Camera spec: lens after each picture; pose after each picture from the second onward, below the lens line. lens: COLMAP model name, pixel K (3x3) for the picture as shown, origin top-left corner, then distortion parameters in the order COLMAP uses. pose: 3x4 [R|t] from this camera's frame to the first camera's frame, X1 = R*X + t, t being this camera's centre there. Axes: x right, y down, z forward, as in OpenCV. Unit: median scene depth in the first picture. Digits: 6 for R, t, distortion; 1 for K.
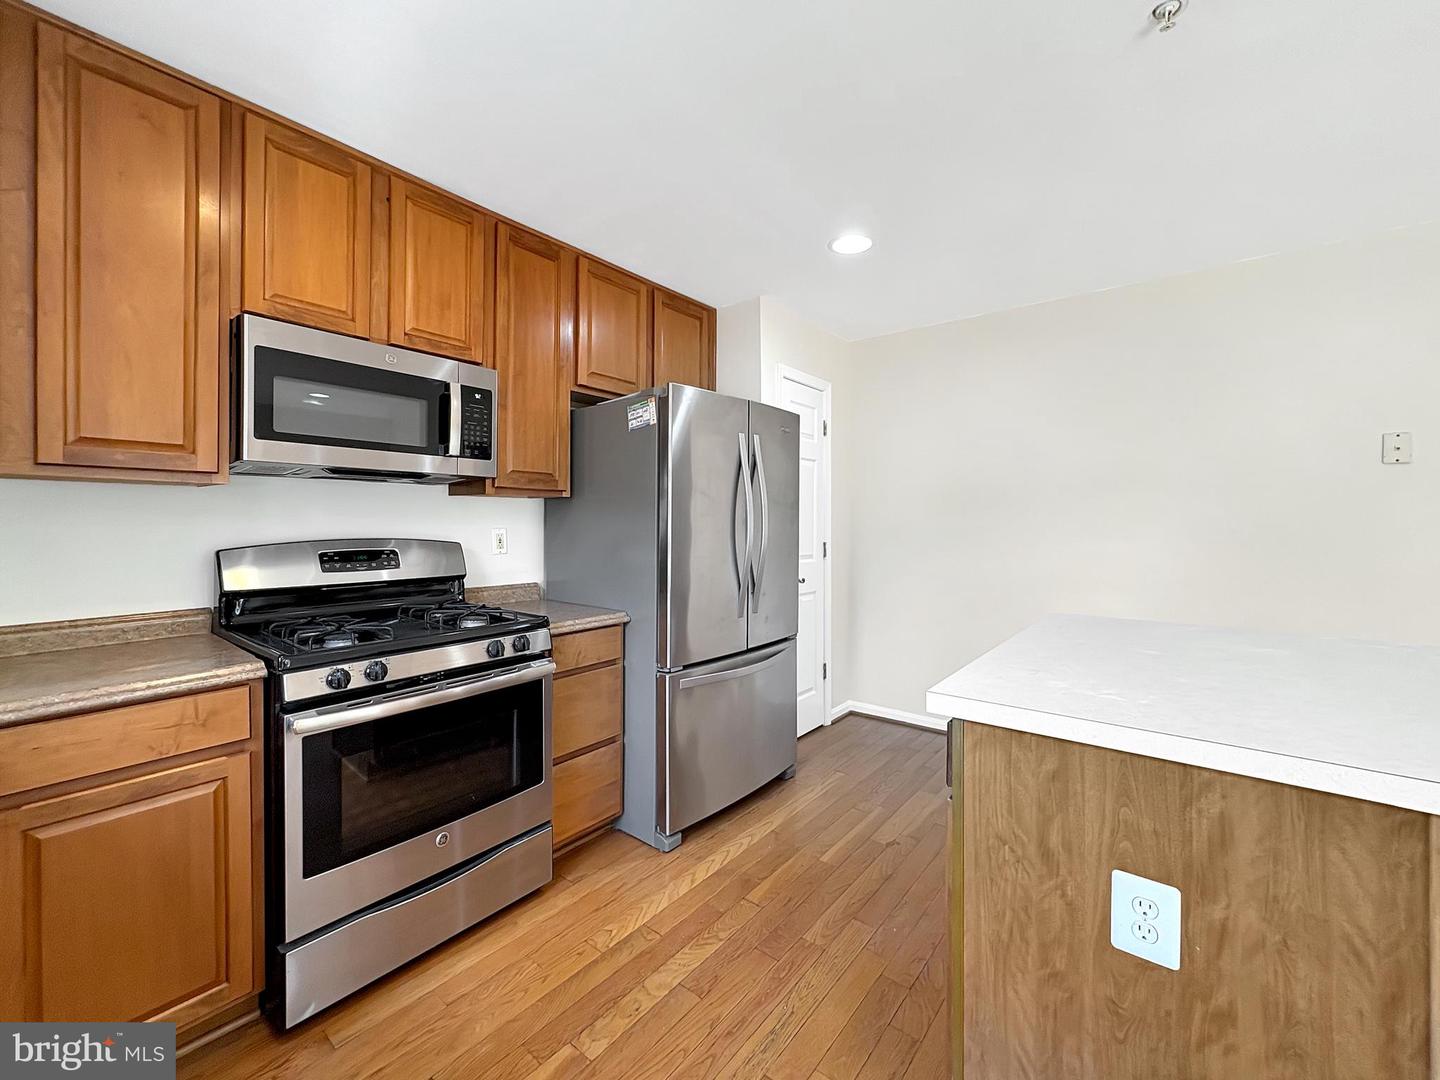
lens RADIAL K [[583.6, 0, 704.6], [0, 583.6, 518.1], [0, 0, 1]] dist [-0.001859, -0.000038]
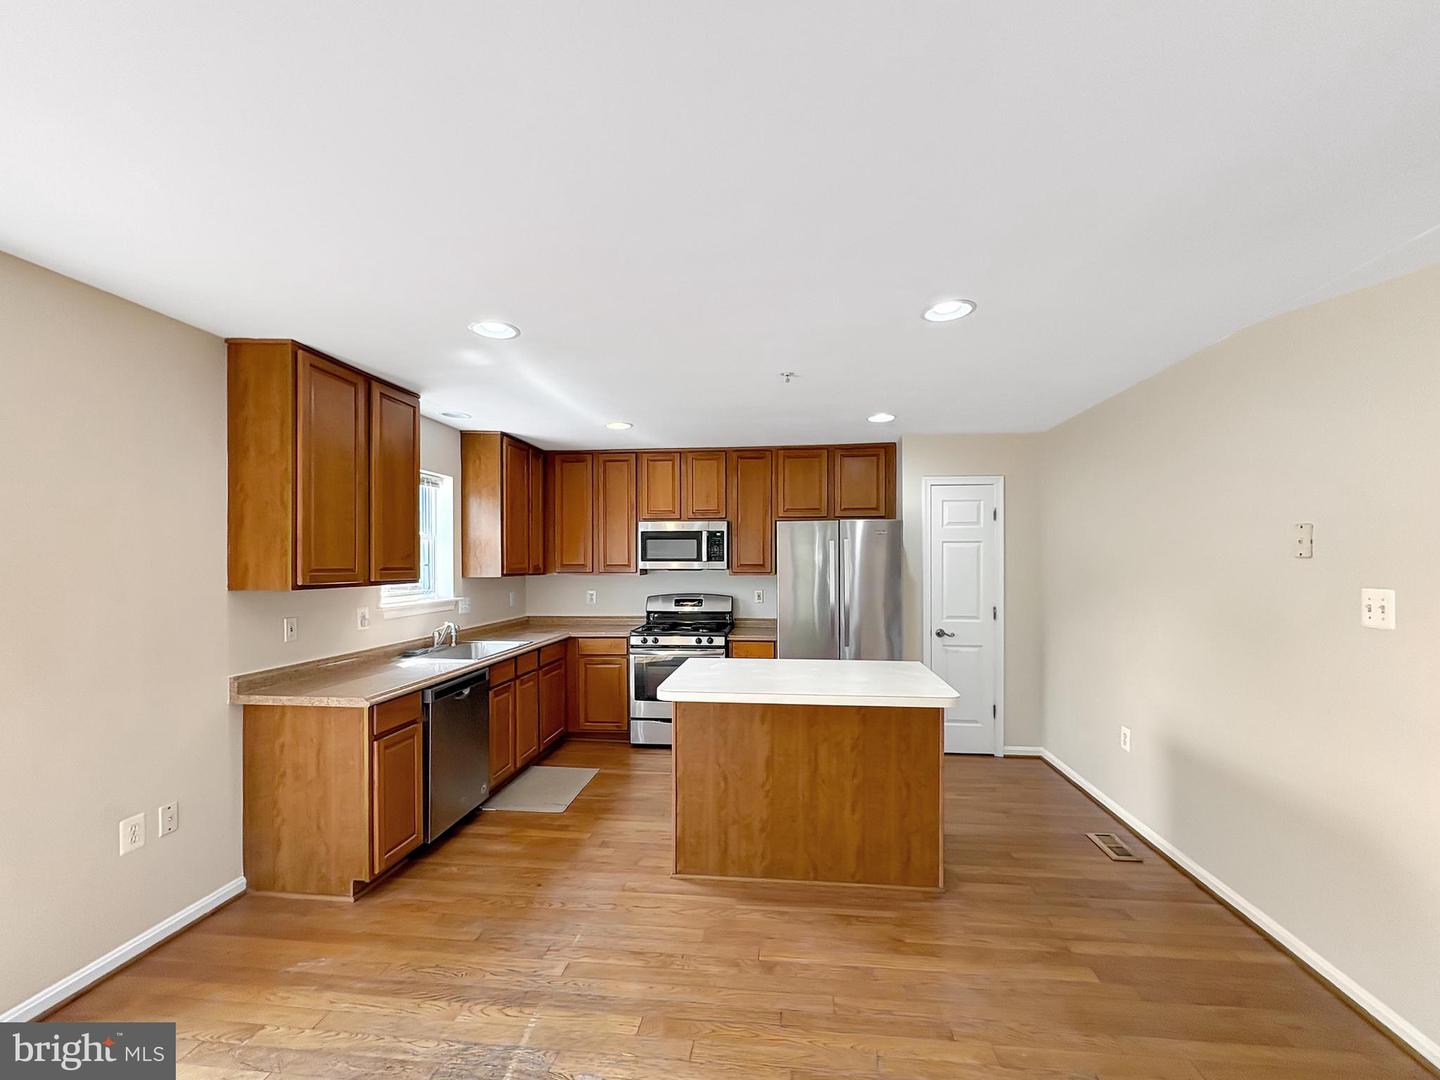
lens RADIAL K [[583.6, 0, 724.8], [0, 583.6, 555.2], [0, 0, 1]] dist [-0.001859, -0.000038]
pose [[0.556338, -0.011755, -0.830873, 1.702281], [0.010080, 0.999922, -0.007397, -0.119634], [0.830895, -0.004260, 0.556413, -0.291355]]
